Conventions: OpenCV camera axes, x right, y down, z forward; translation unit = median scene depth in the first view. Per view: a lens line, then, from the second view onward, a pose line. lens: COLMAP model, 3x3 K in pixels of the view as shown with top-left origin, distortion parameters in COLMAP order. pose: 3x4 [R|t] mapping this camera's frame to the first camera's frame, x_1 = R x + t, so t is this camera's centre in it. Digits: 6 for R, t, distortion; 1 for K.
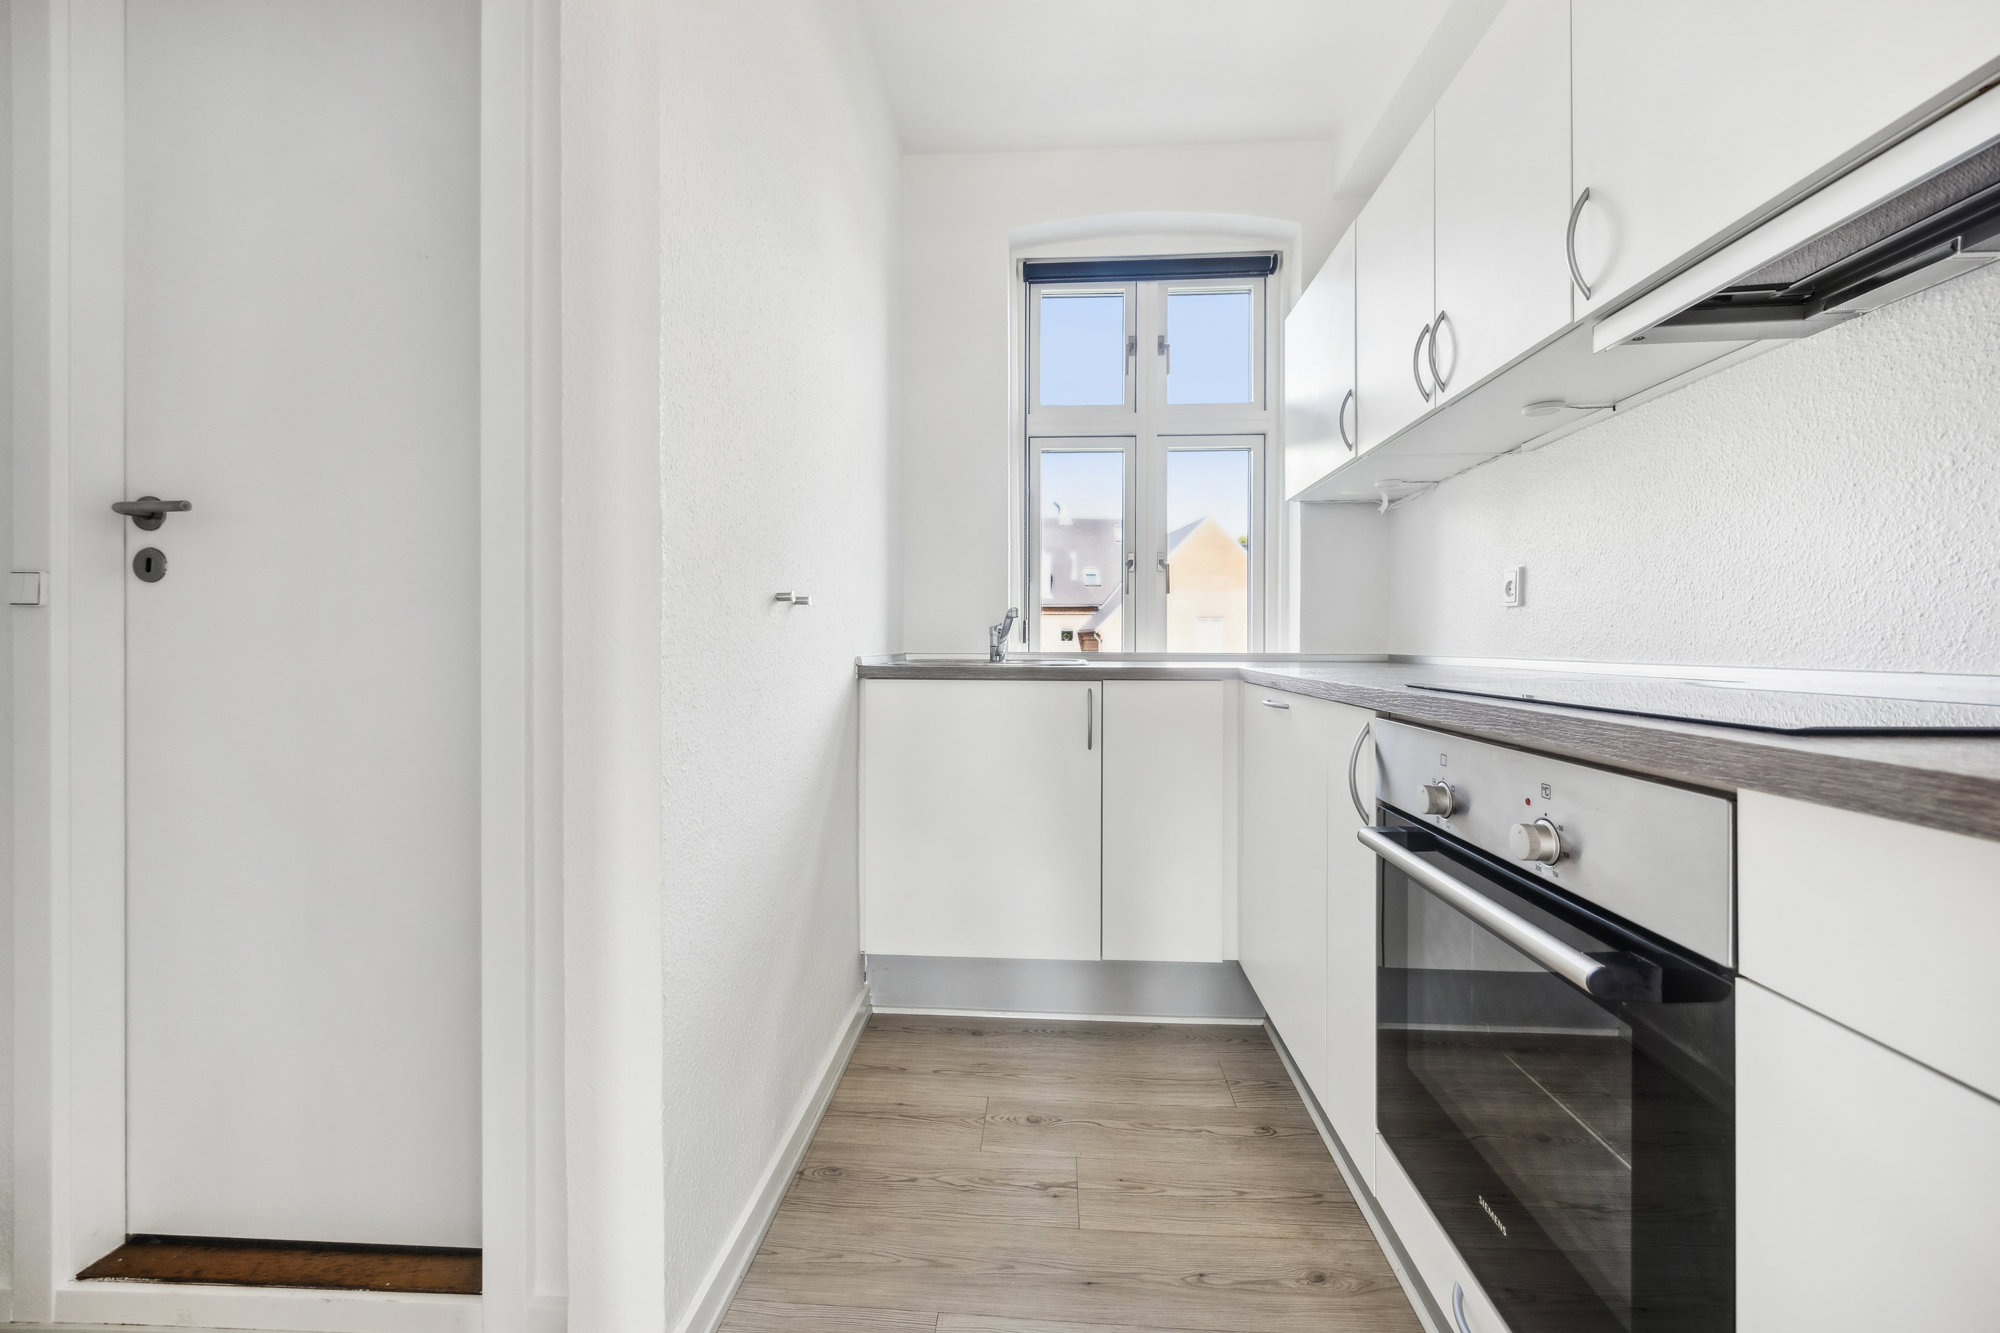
lens RADIAL K [[846.6, 0, 1004.4], [0, 846.6, 646.0], [0, 0, 1]] dist [-0.007469, -0.000833]
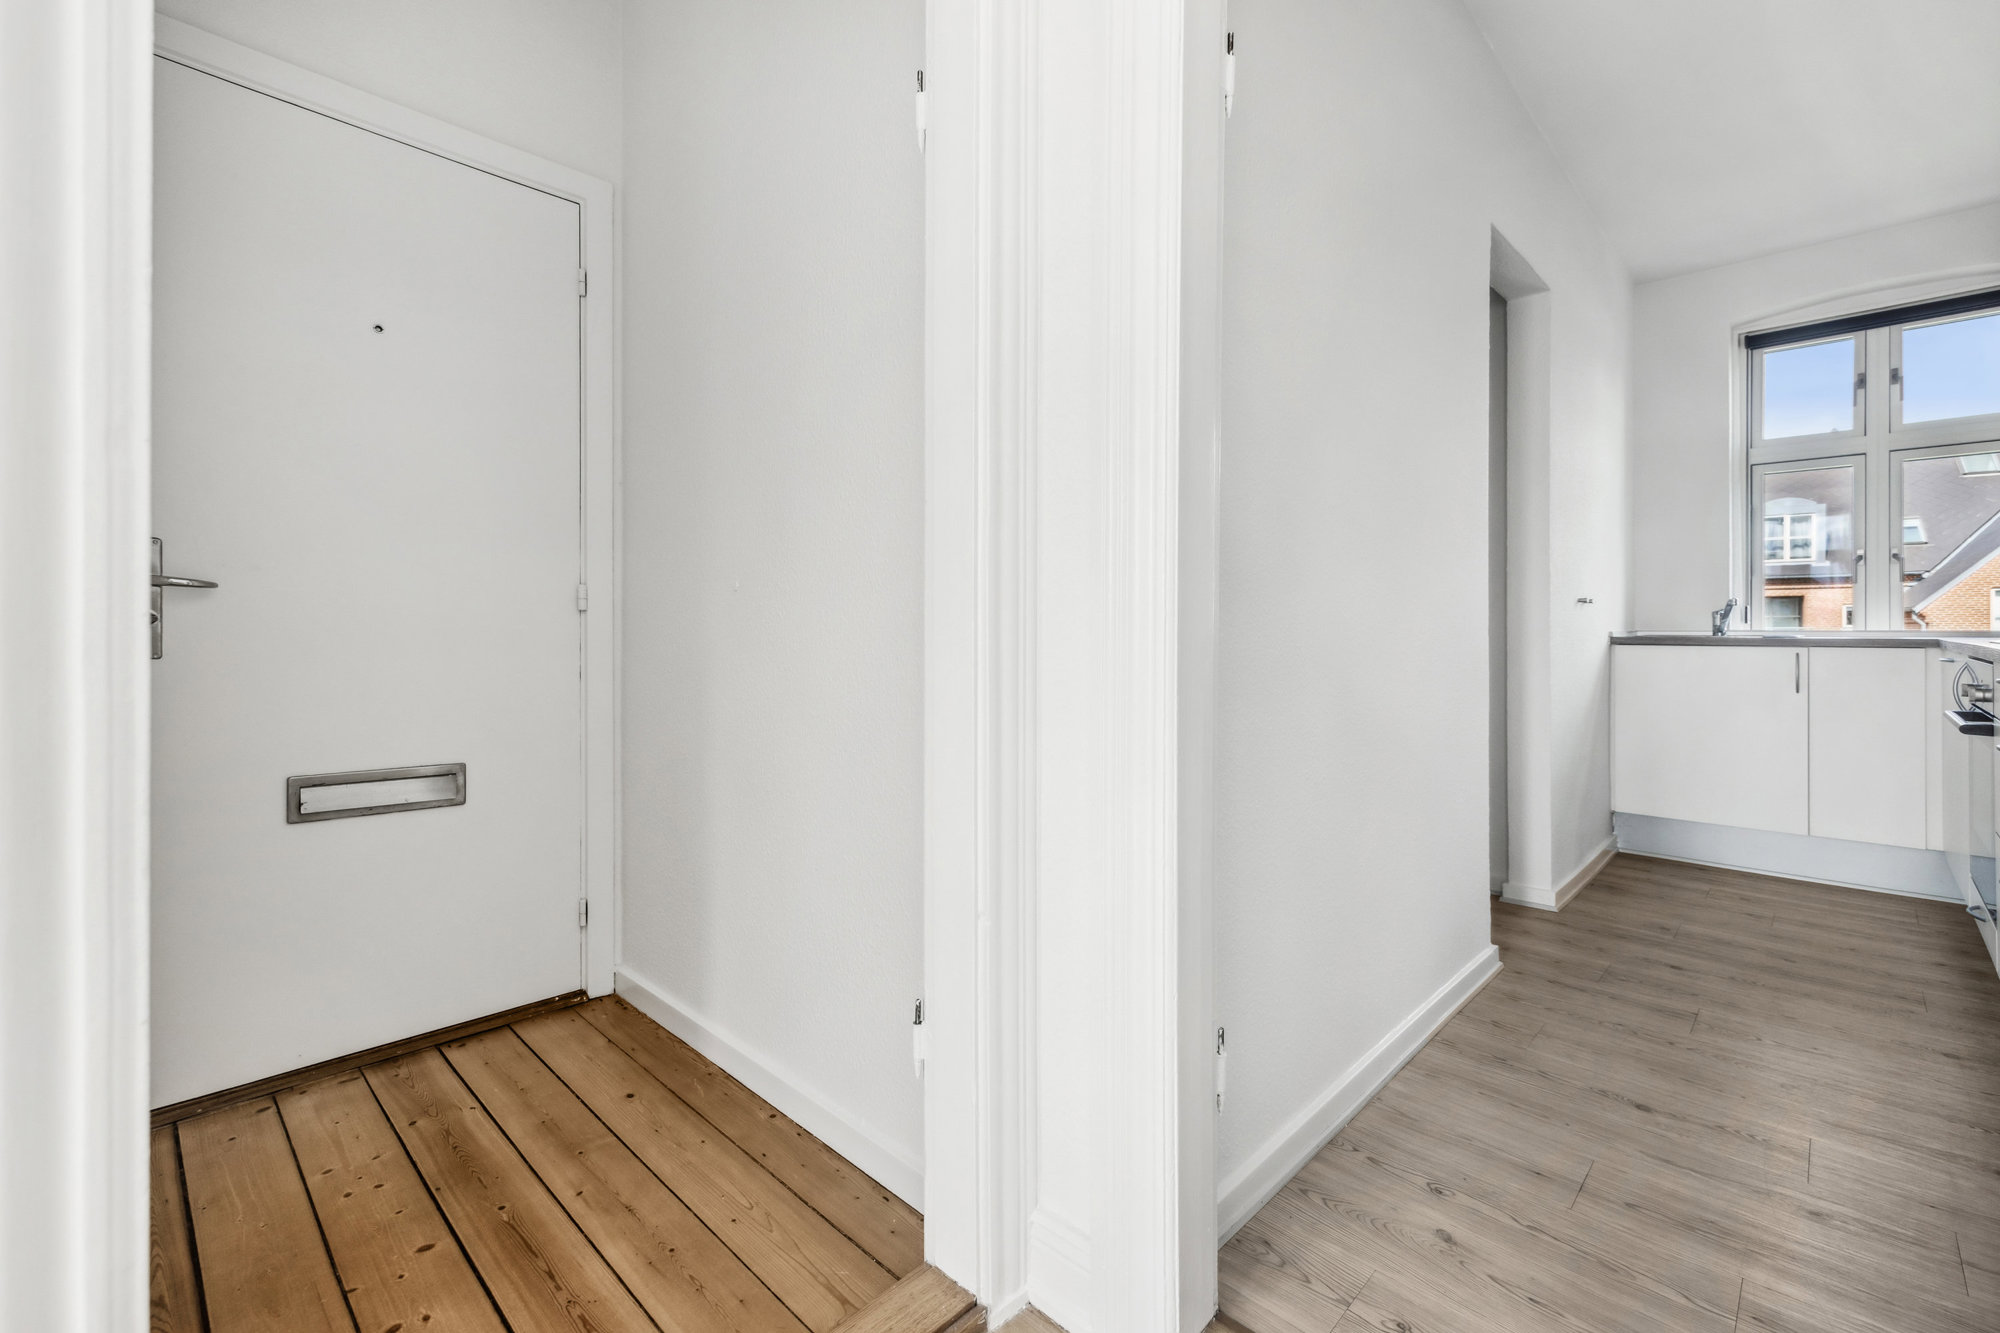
lens RADIAL K [[846.6, 0, 1005.5], [0, 846.6, 632.4], [0, 0, 1]] dist [-0.007469, -0.000833]
pose [[0.753297, 0.001161, -0.657680, 0.022203], [-0.000285, 0.999999, 0.001439, 0.012958], [0.657681, -0.000896, 0.753296, -1.040668]]
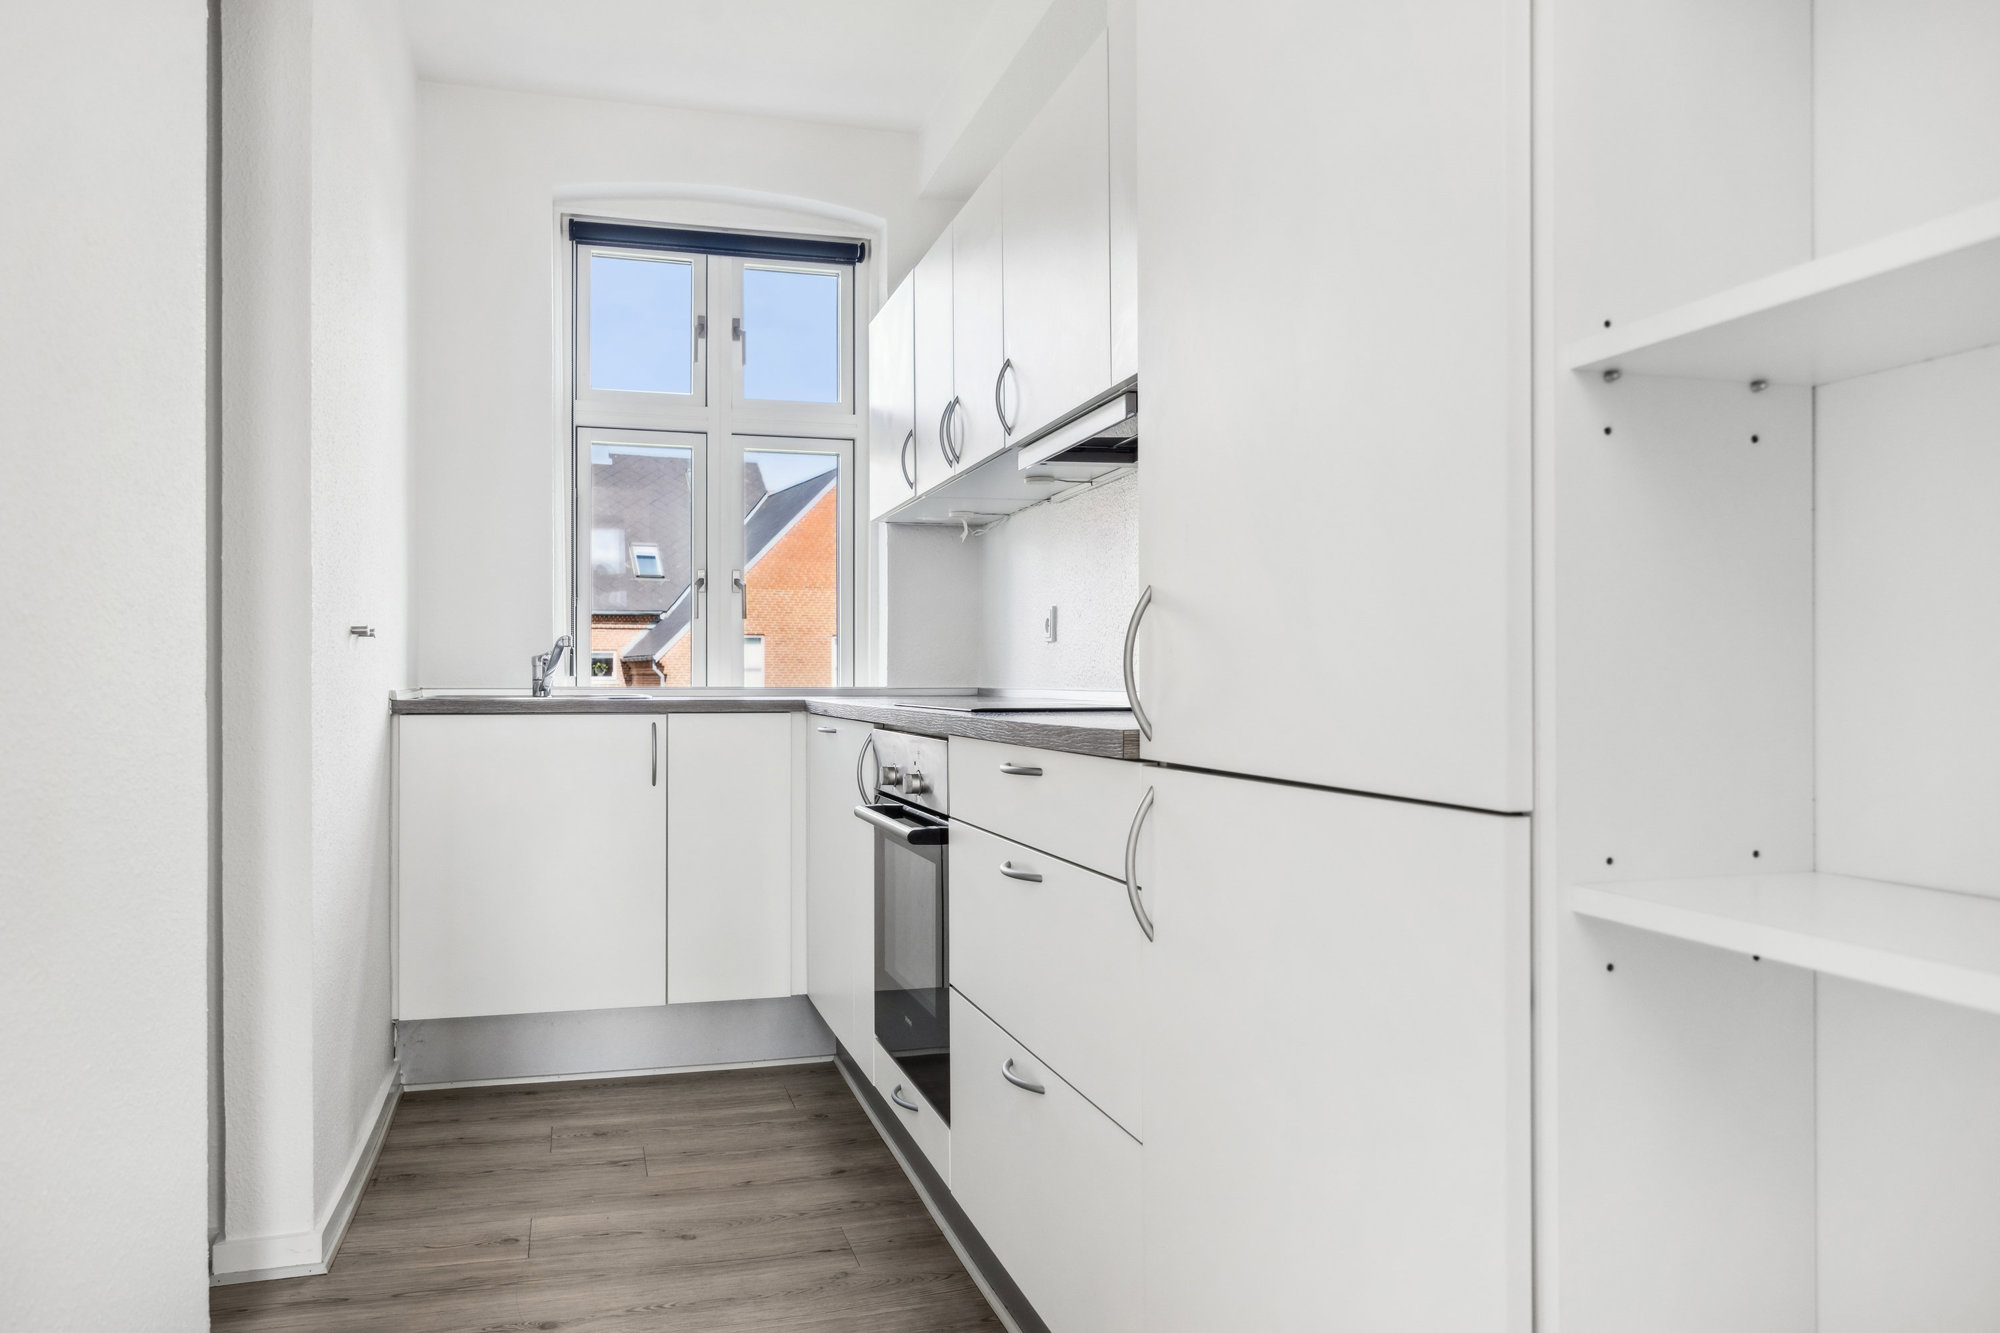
lens RADIAL K [[1486.9, 0, 1006.4], [0, 1486.9, 680.0], [0, 0, 1]] dist [0.012498, -0.000068]
pose [[0.942883, -0.001081, 0.333122, -0.084013], [0.002218, 0.999993, -0.003031, 0.008074], [-0.333116, 0.003597, 0.942879, -0.722984]]
